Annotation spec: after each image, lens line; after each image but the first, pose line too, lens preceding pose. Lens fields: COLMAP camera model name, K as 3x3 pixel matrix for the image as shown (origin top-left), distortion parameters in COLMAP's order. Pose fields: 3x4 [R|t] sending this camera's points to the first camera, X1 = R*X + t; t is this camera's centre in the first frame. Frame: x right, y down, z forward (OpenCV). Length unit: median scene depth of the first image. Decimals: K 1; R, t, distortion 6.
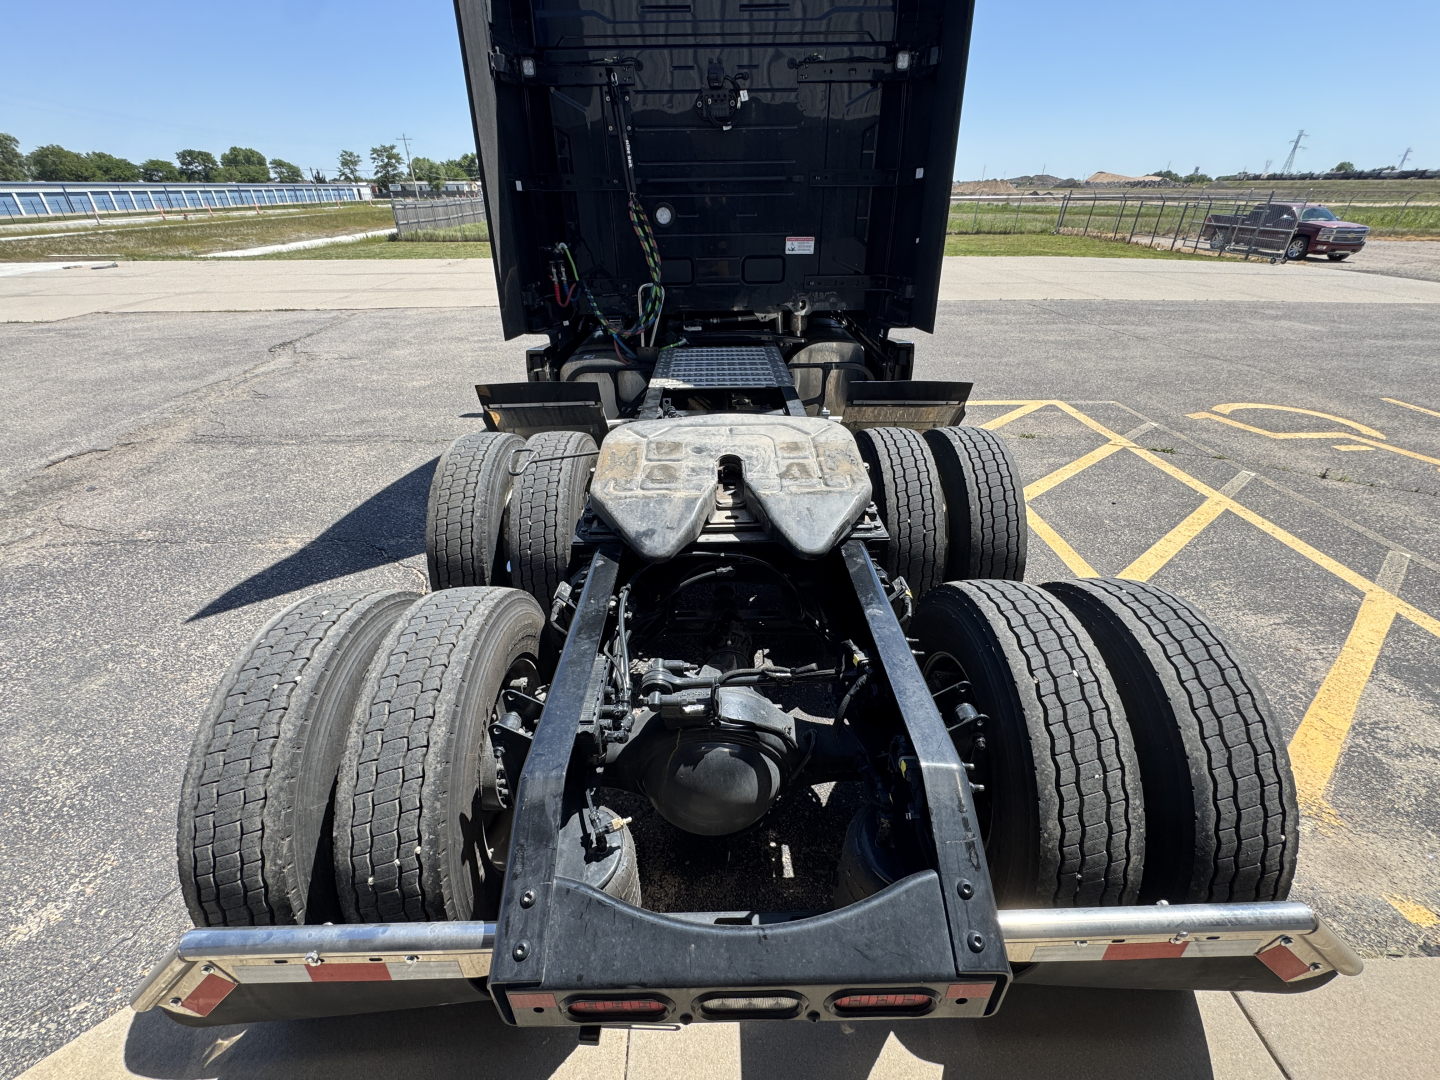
lens RADIAL K [[607.0, 0, 723.7], [0, 607.0, 547.6], [0, 0, 1]] dist [-0.001148, 0.000036]
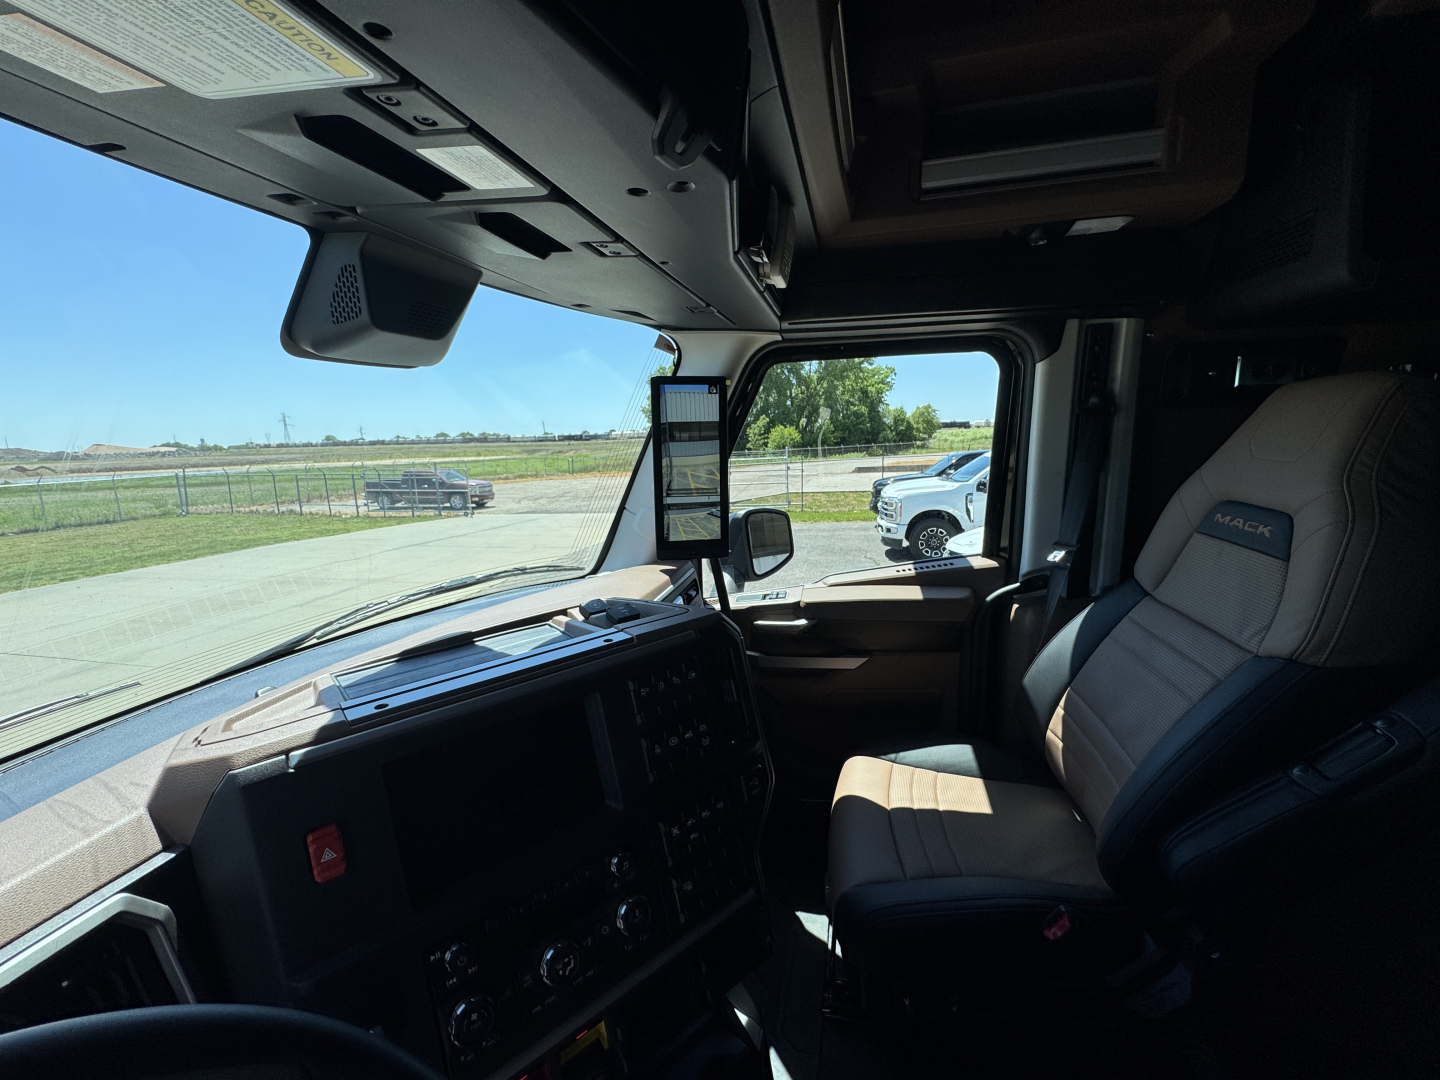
lens RADIAL K [[573.8, 0, 714.4], [0, 573.8, 549.2], [0, 0, 1]] dist [-0.003388, 0.000570]
pose [[0.263895, -0.186224, 0.946404, -0.013650], [0.515383, 0.856600, 0.024844, -0.132946], [-0.815316, 0.481204, 0.322029, 0.195241]]
